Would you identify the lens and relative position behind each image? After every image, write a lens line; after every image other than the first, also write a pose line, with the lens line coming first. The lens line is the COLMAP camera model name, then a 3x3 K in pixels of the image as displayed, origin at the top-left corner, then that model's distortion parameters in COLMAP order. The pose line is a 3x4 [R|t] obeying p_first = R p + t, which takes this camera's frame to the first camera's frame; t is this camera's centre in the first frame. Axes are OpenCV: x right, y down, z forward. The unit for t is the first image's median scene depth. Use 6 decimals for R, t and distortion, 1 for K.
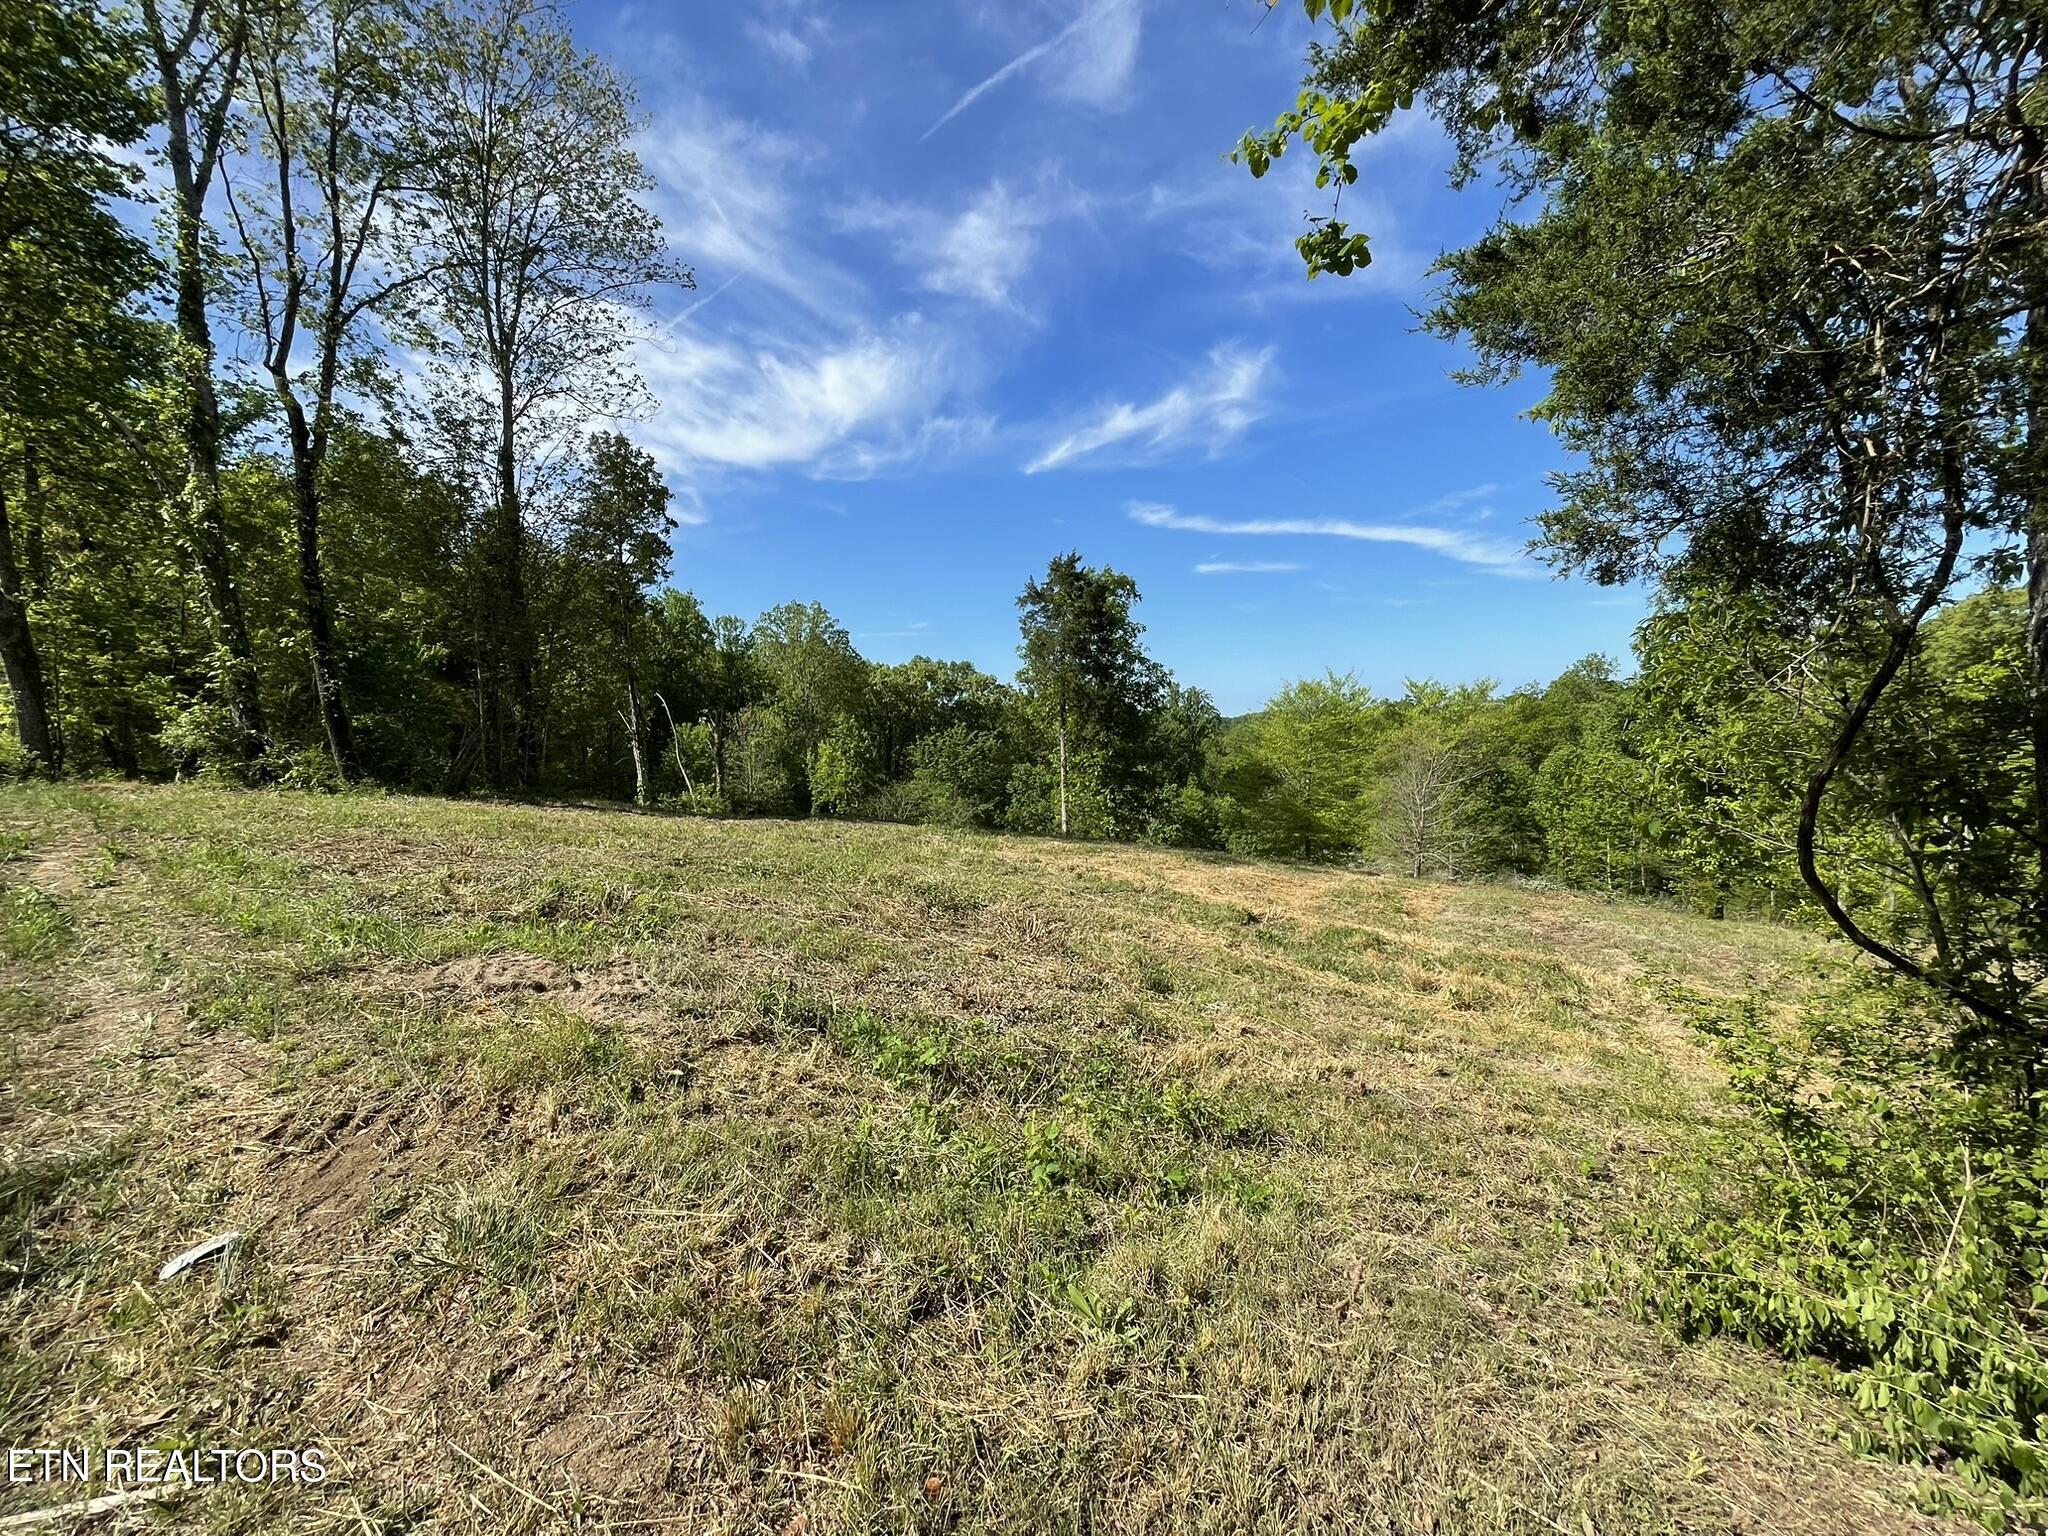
lens RADIAL K [[832.4, 0, 1018.8], [0, 832.4, 770.3], [0, 0, 1]] dist [-0.004180, 0.001513]
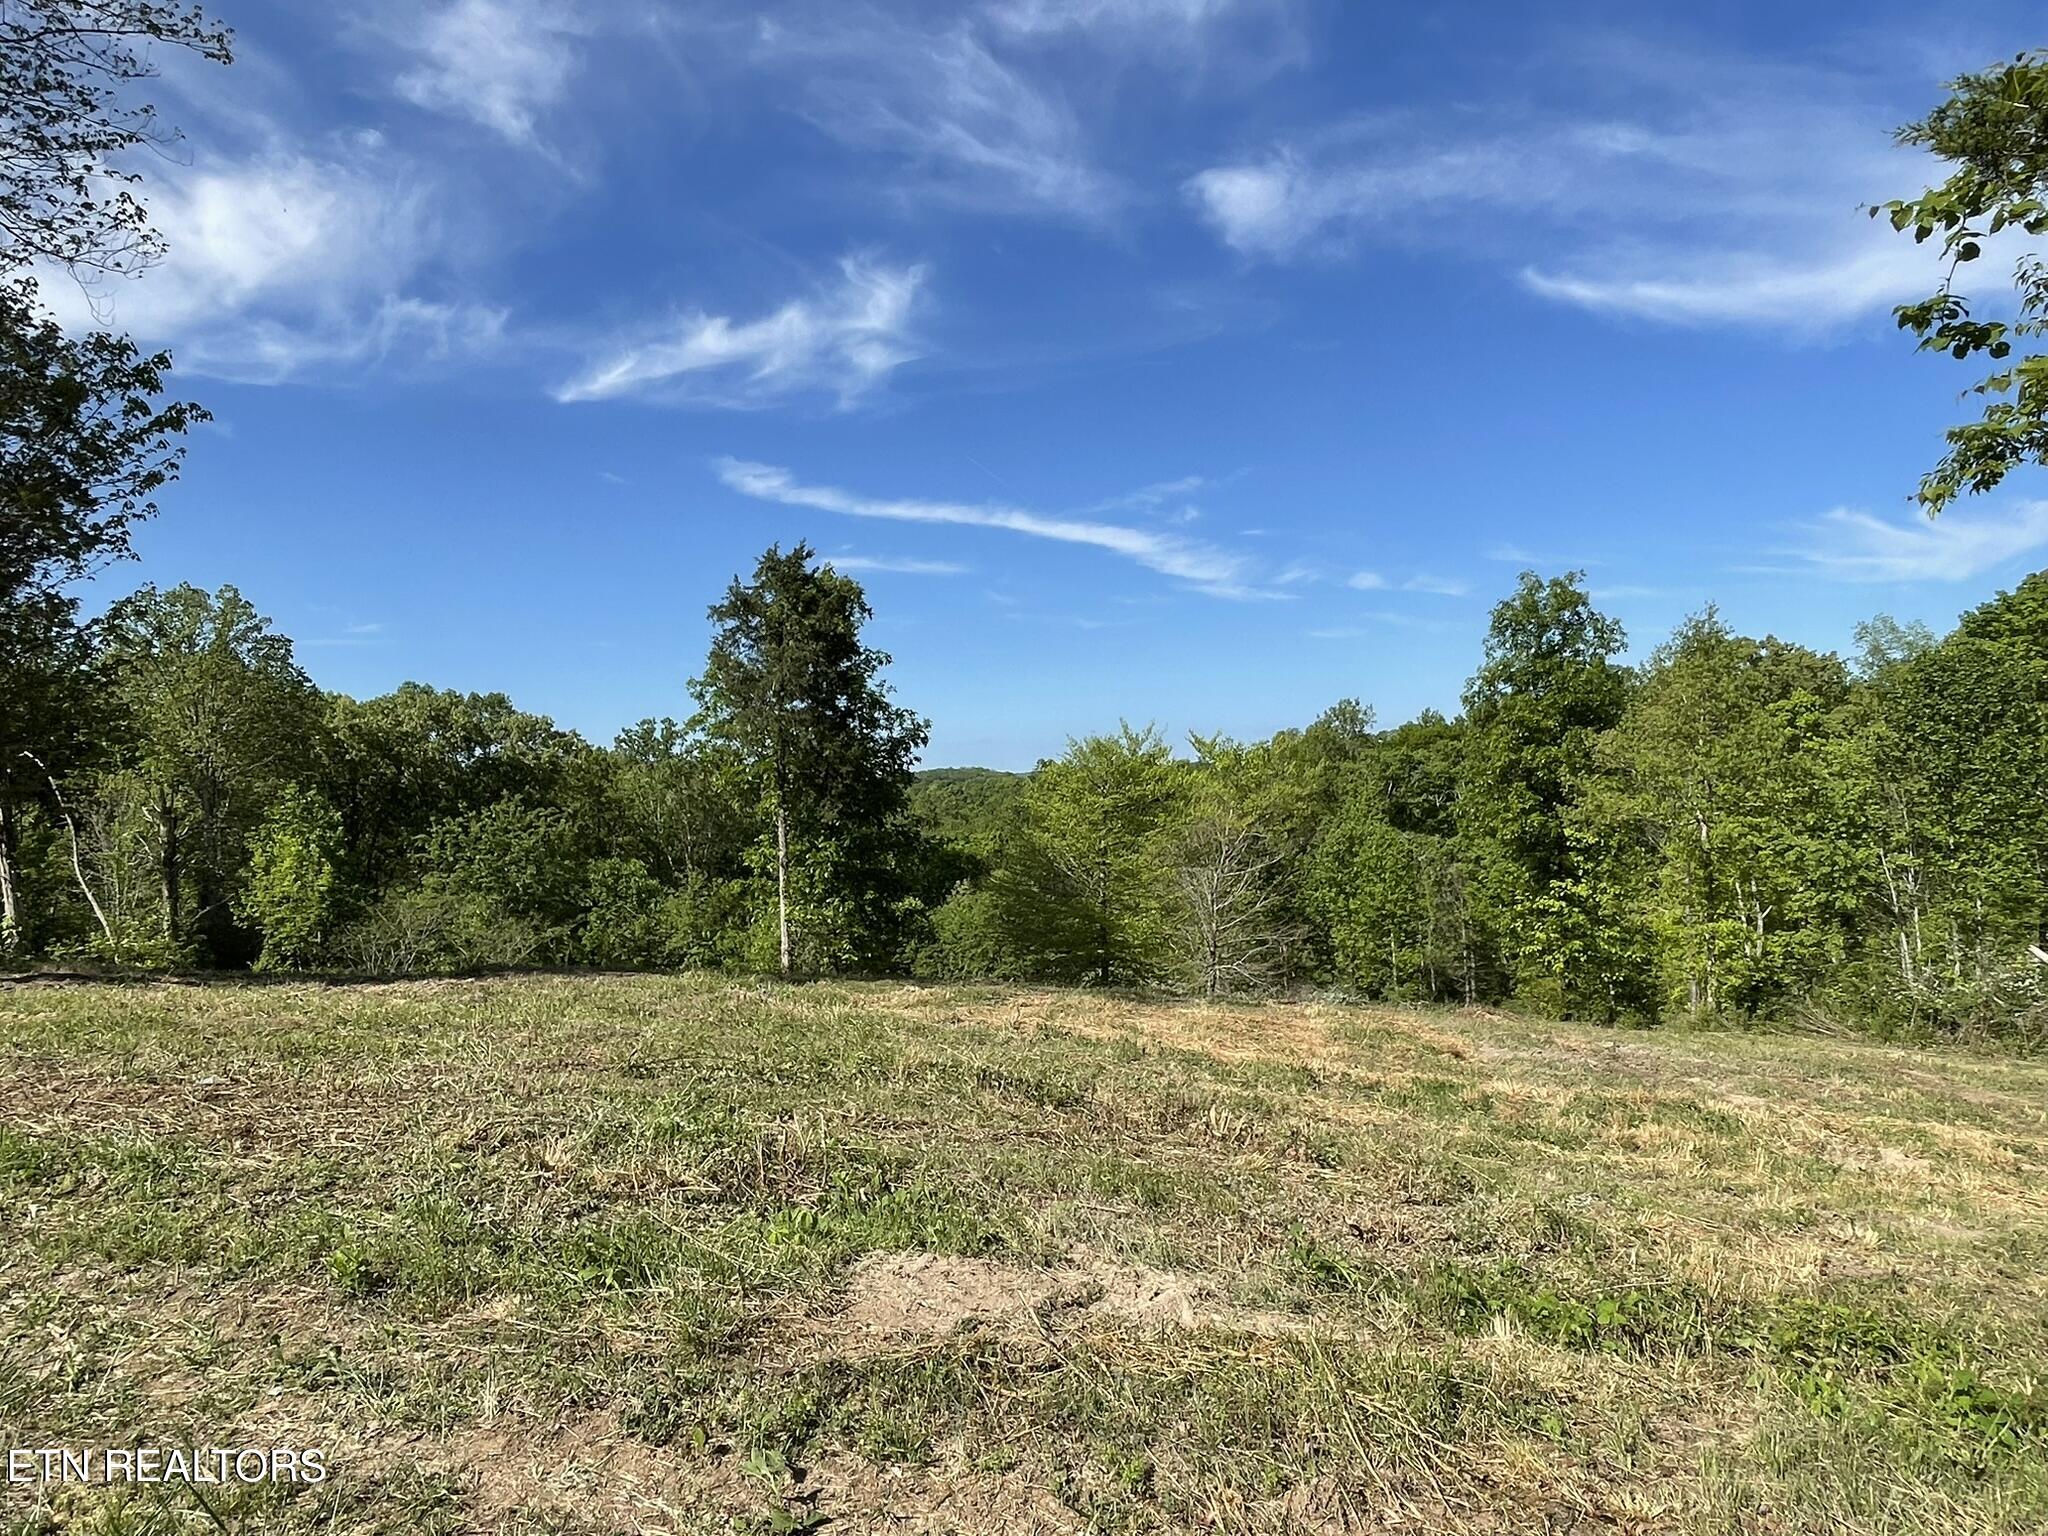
lens RADIAL K [[1252.9, 0, 1020.6], [0, 1252.9, 755.4], [0, 0, 1]] dist [-0.007526, 0.004878]
pose [[0.931796, 0.002941, 0.362971, -0.159086], [0.027331, 0.996560, -0.078237, -0.011170], [-0.361952, 0.082822, 0.928510, 0.017642]]
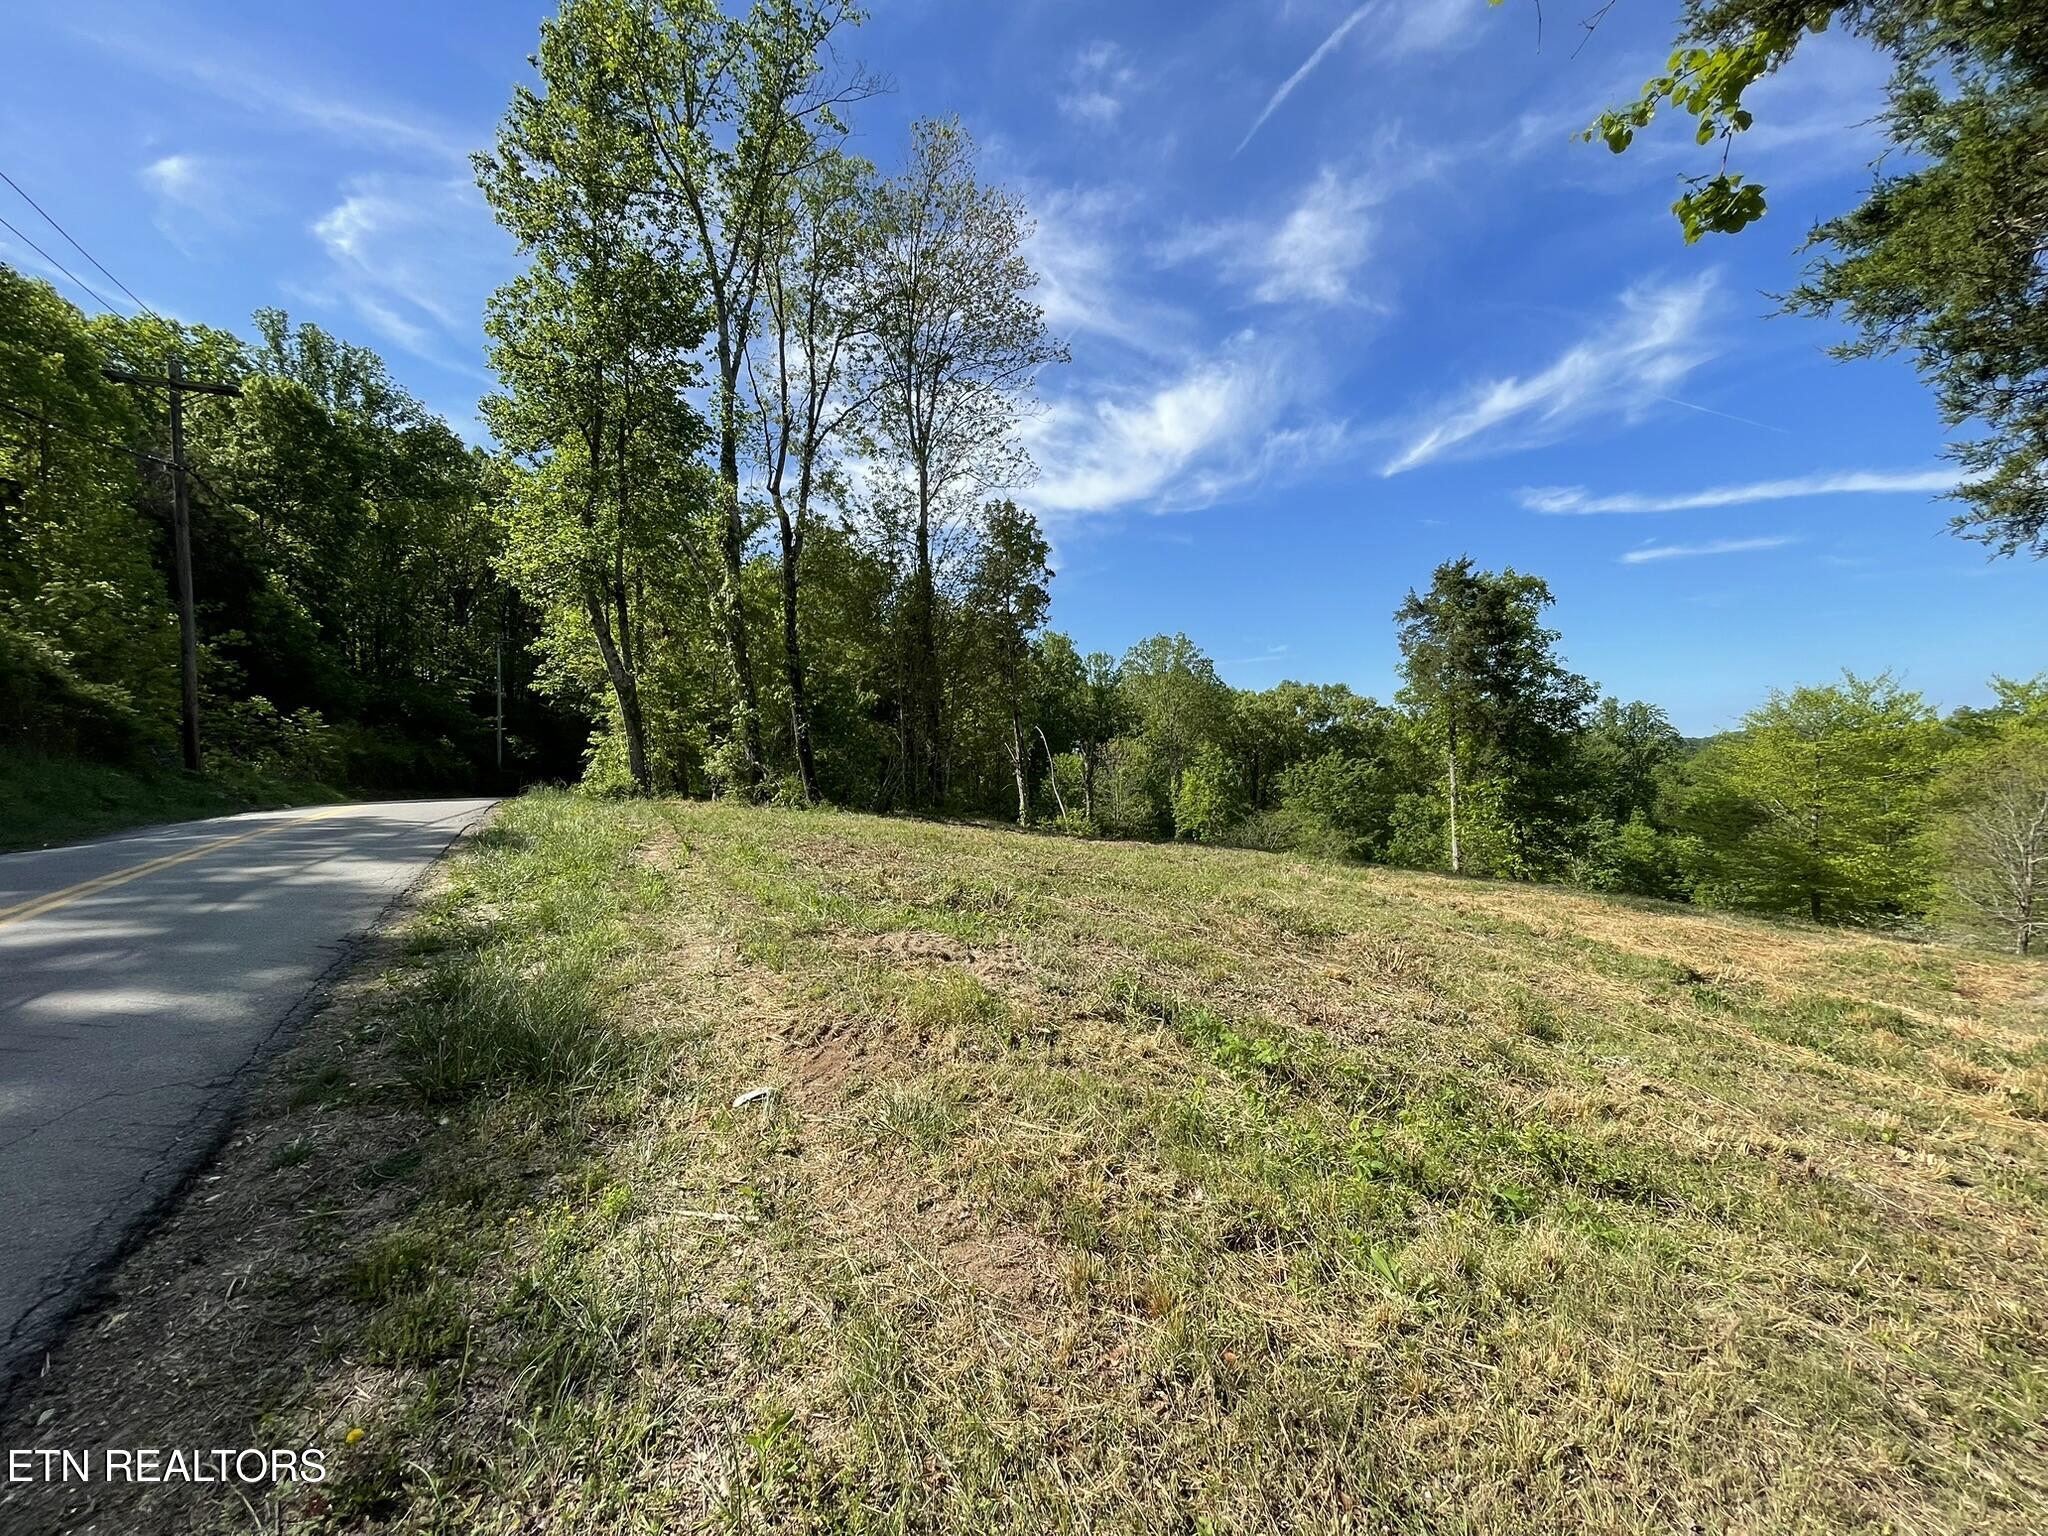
lens RADIAL K [[832.4, 0, 1009.0], [0, 832.4, 767.3], [0, 0, 1]] dist [-0.004180, 0.001513]
pose [[0.903245, -0.007226, -0.429064, 0.006934], [-0.009295, 0.999294, -0.036398, 0.002270], [0.429024, 0.036865, 0.902541, -0.014135]]
